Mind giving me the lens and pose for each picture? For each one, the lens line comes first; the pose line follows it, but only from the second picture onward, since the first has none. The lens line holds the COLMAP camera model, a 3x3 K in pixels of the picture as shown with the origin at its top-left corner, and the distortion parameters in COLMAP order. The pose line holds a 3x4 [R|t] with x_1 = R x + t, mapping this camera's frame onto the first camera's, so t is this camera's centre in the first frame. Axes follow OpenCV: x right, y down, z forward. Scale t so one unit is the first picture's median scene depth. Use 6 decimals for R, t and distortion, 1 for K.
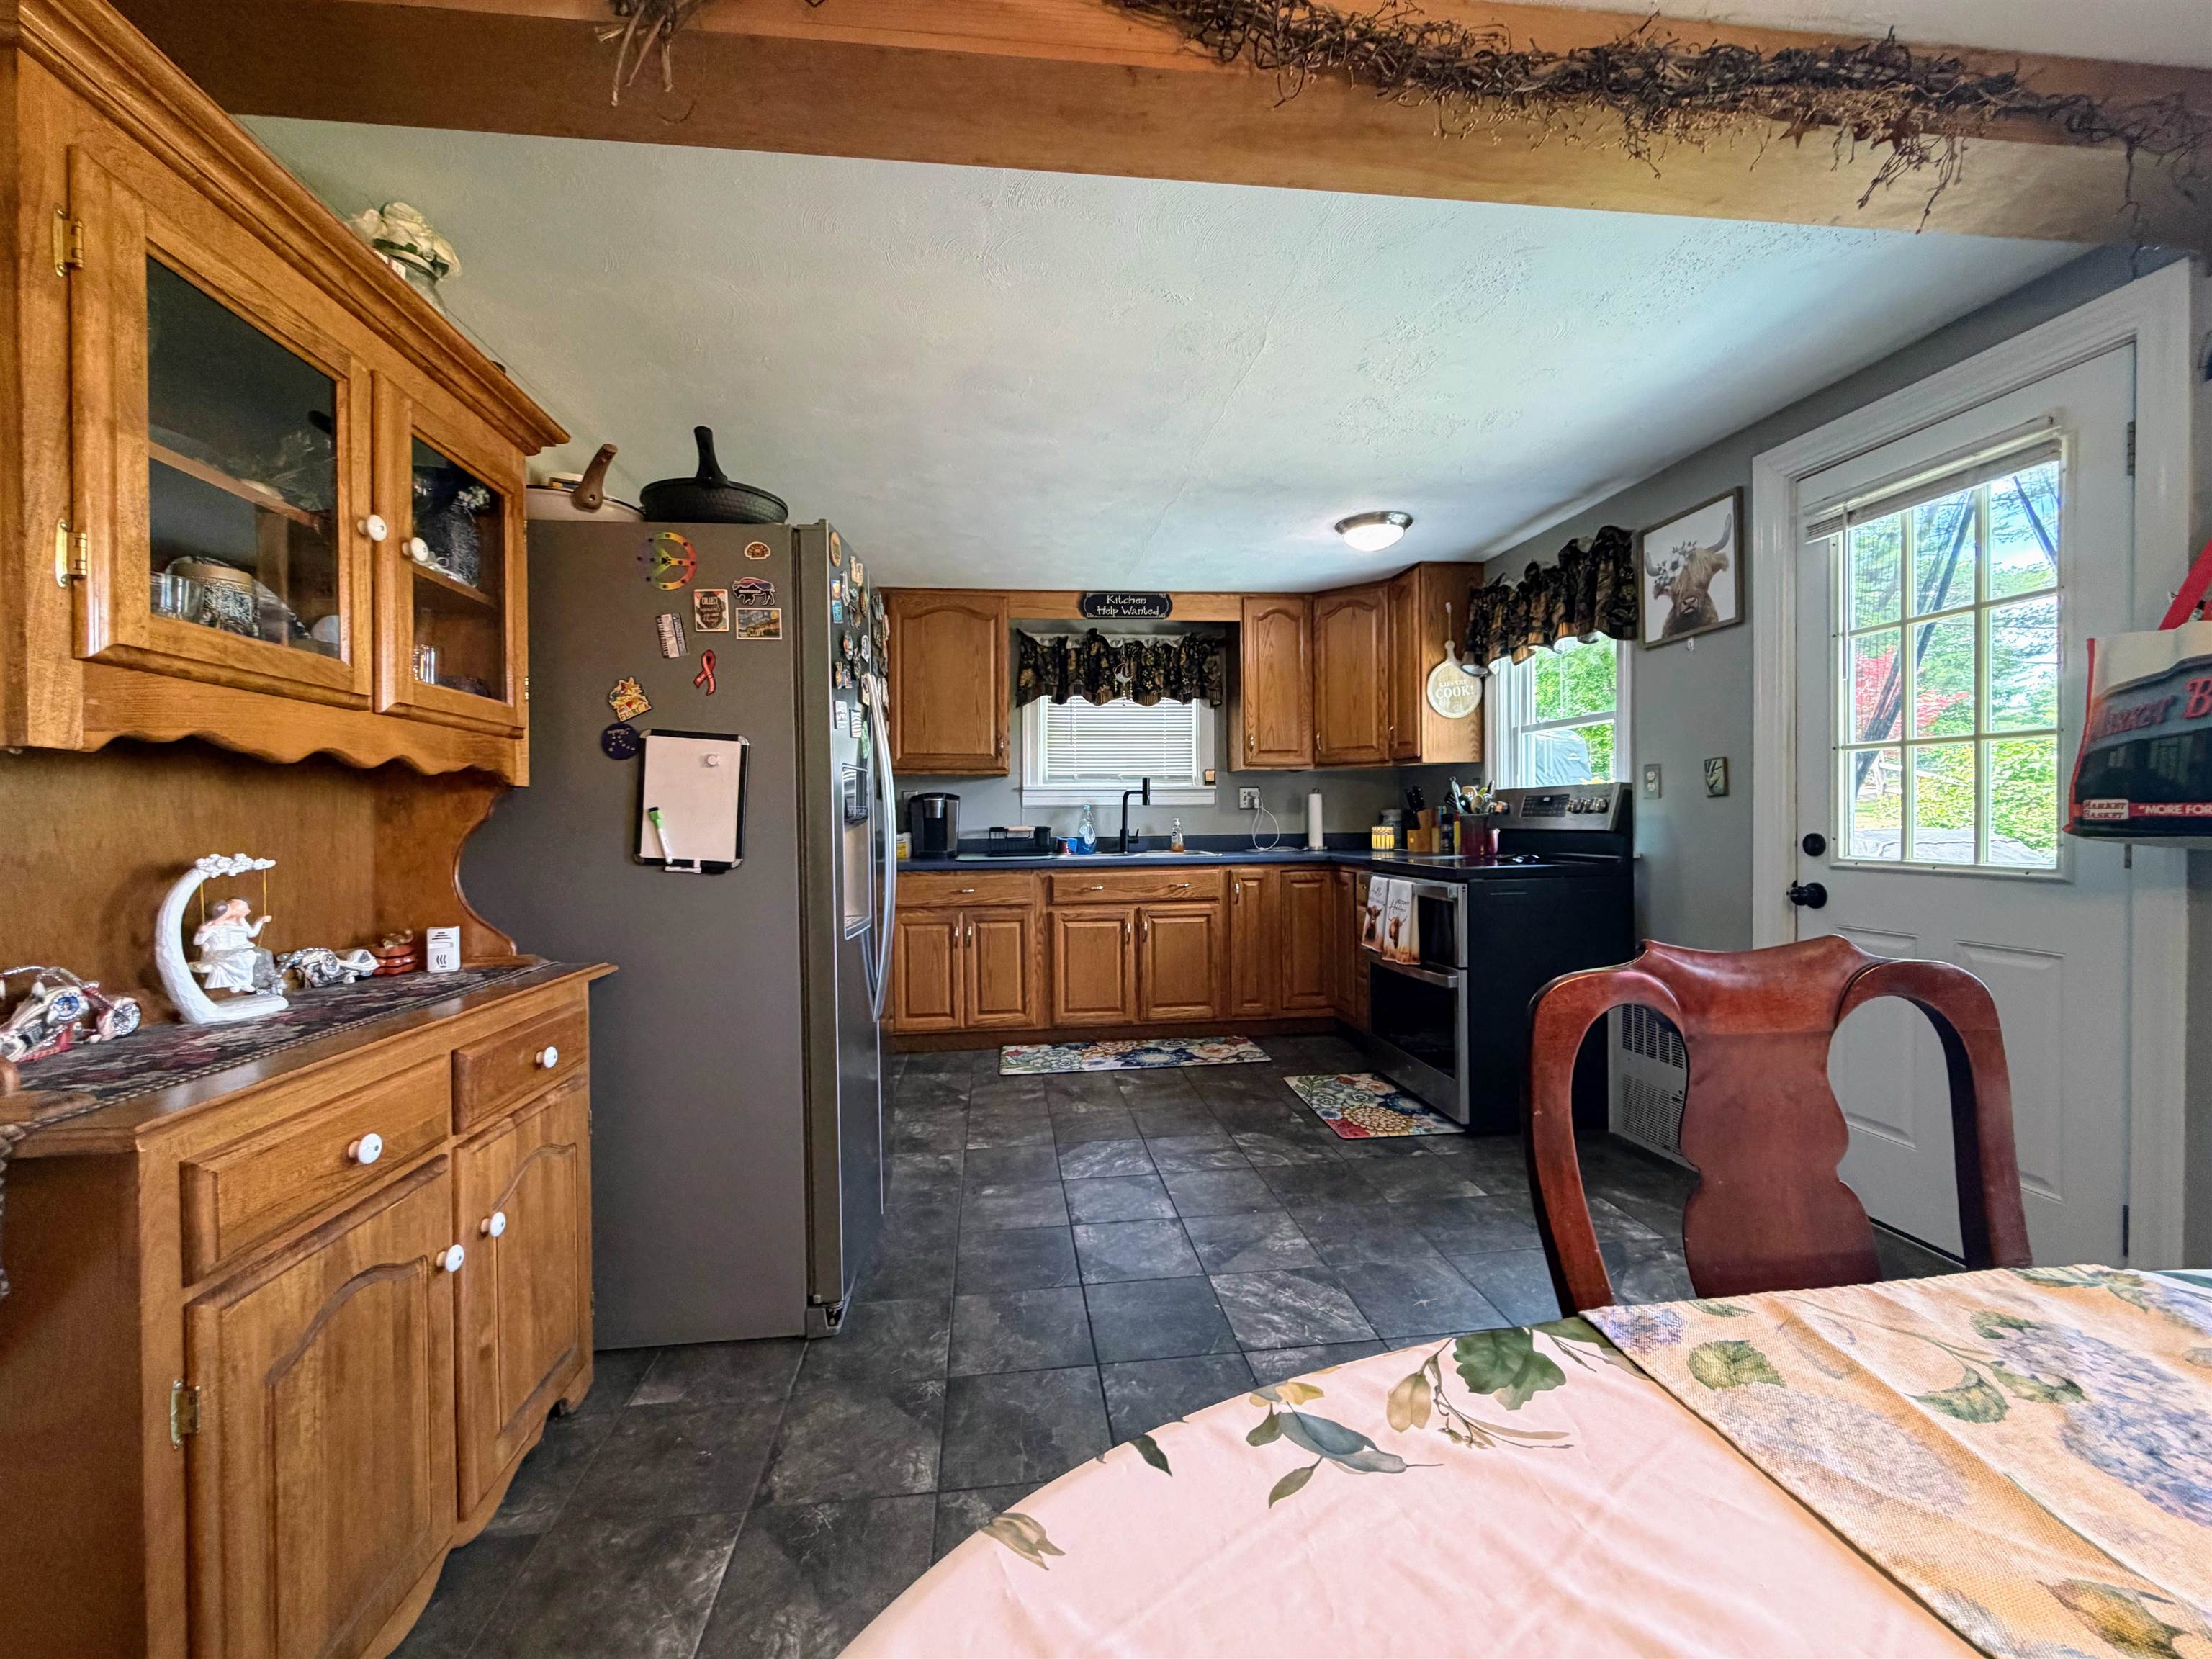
lens RADIAL K [[882.1, 0, 1105.3], [0, 882.1, 826.0], [0, 0, 1]] dist [-0.006835, -0.000027]
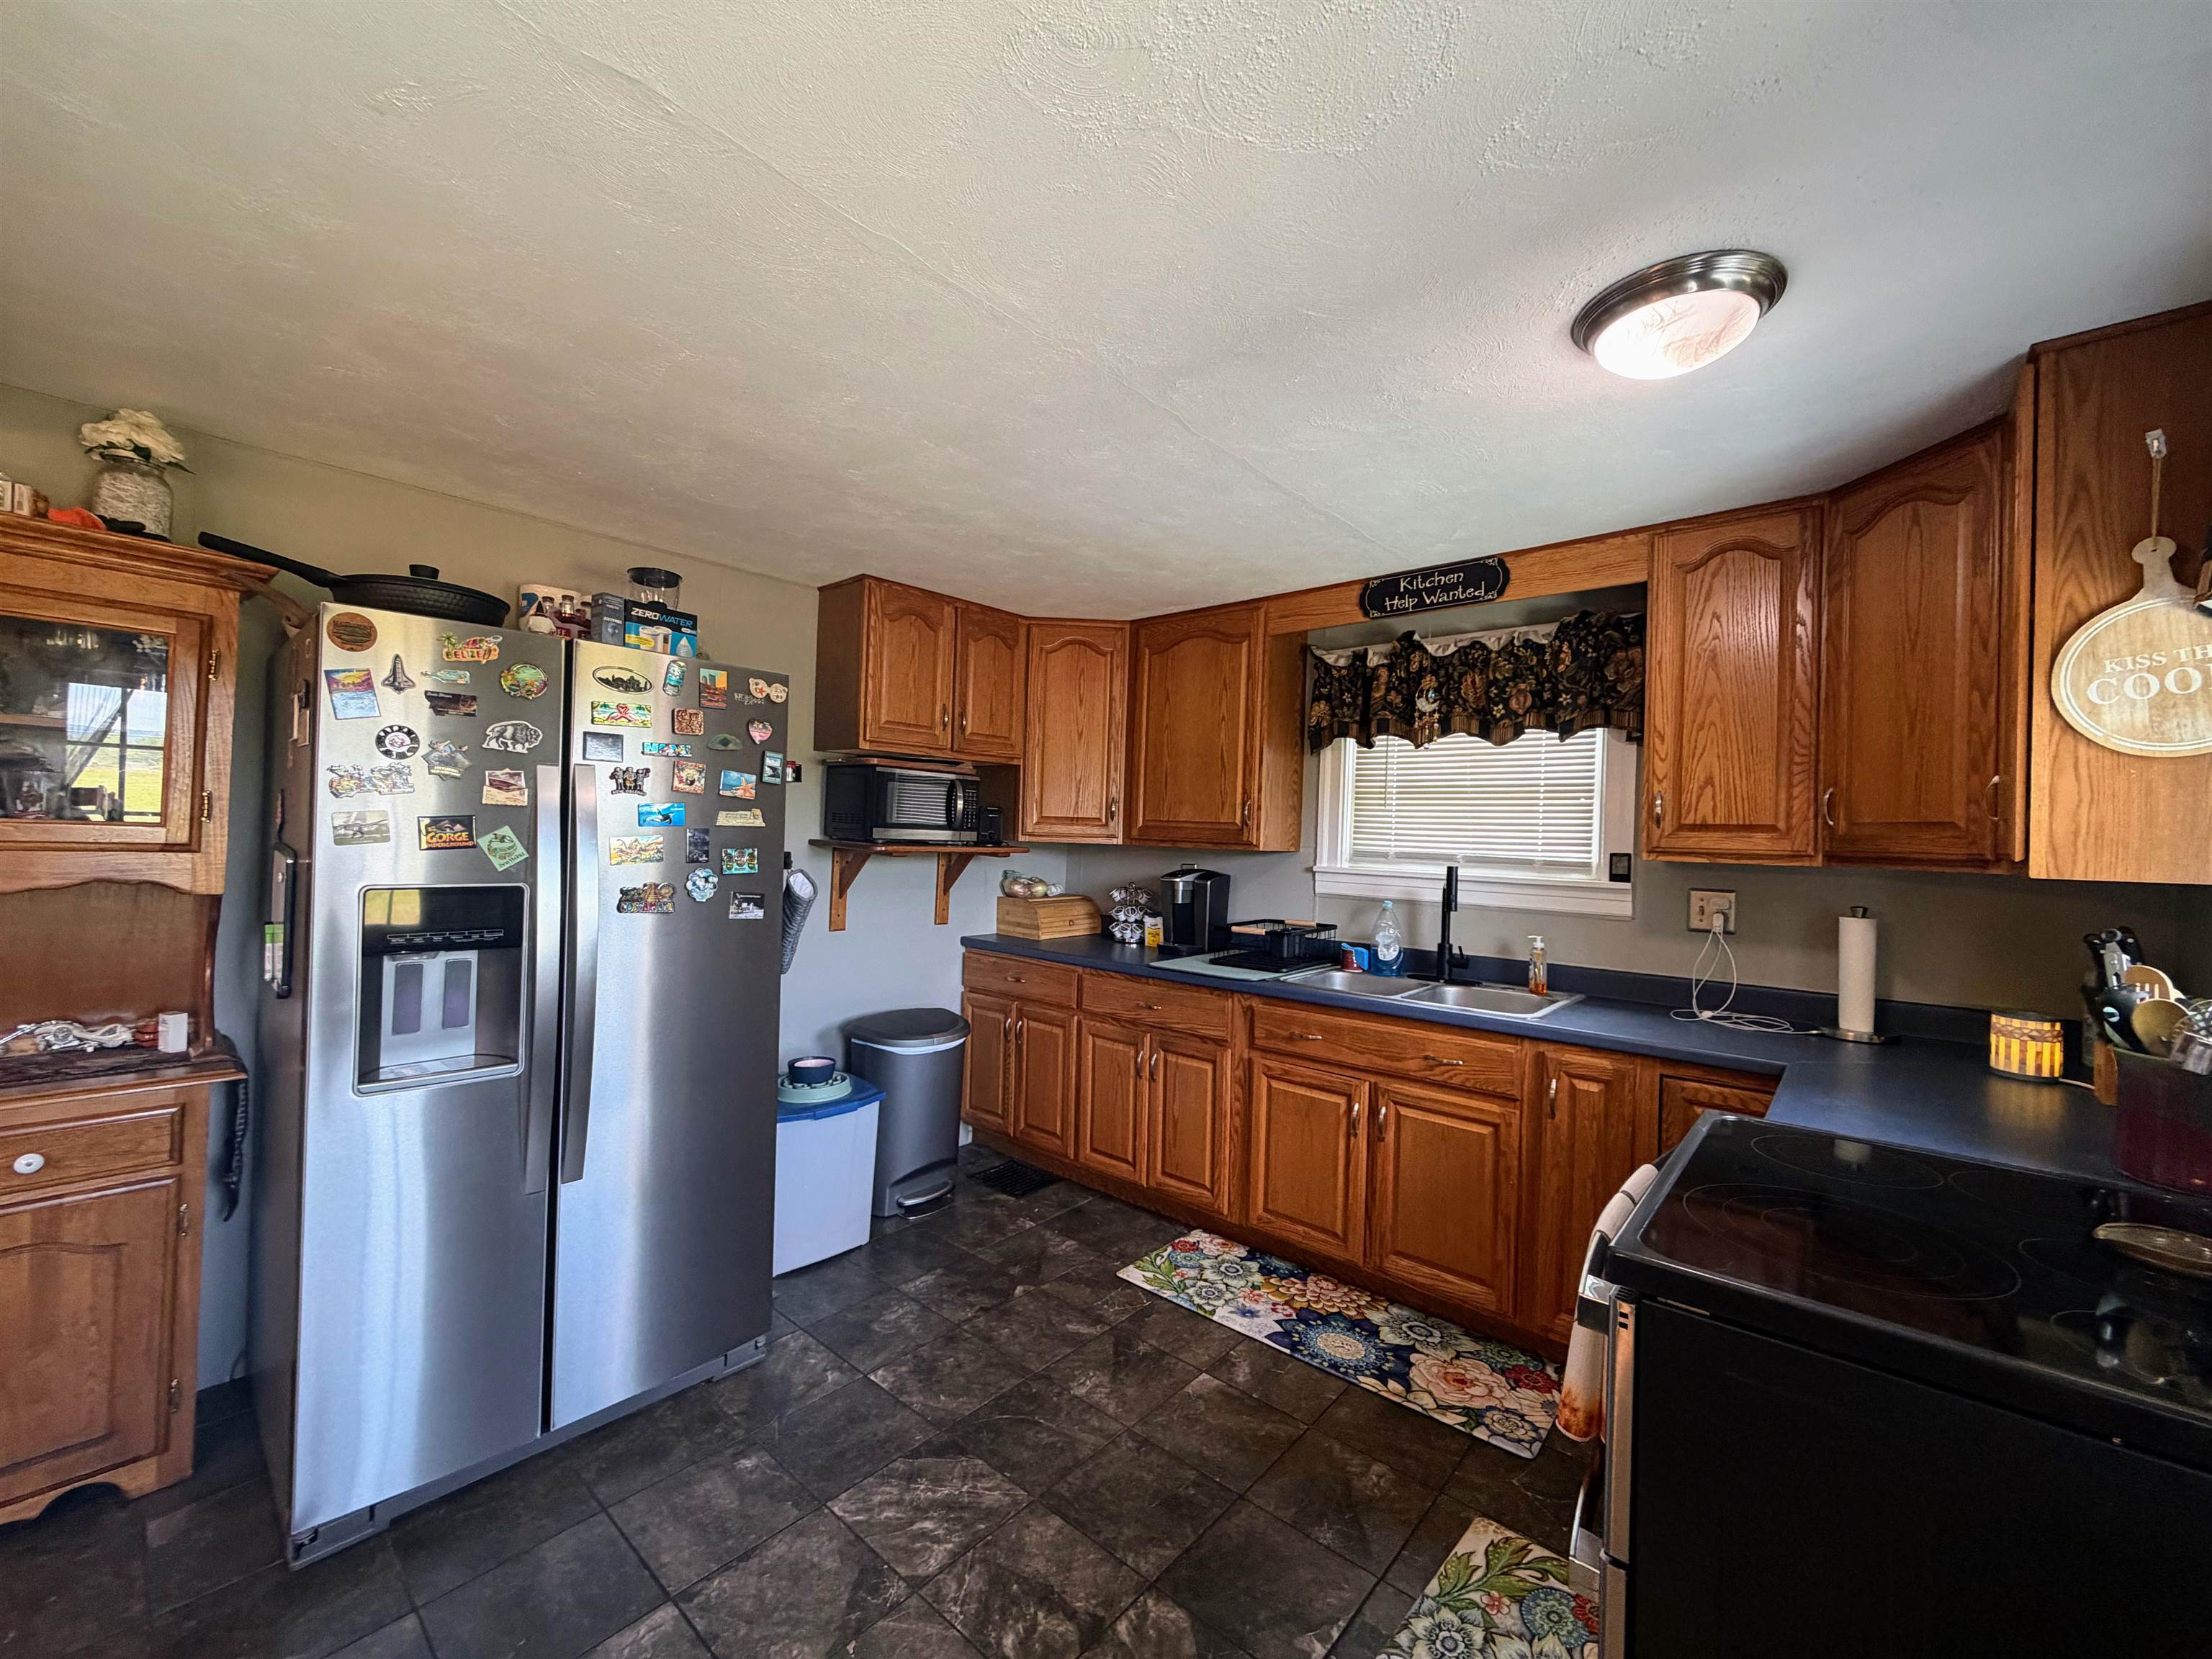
lens RADIAL K [[882.1, 0, 1104.5], [0, 882.1, 826.2], [0, 0, 1]] dist [-0.006835, -0.000027]
pose [[0.663639, 0.024263, -0.747659, 0.352557], [-0.045872, 0.998913, -0.008300, -0.068438], [0.746645, 0.039805, 0.664031, 0.431390]]
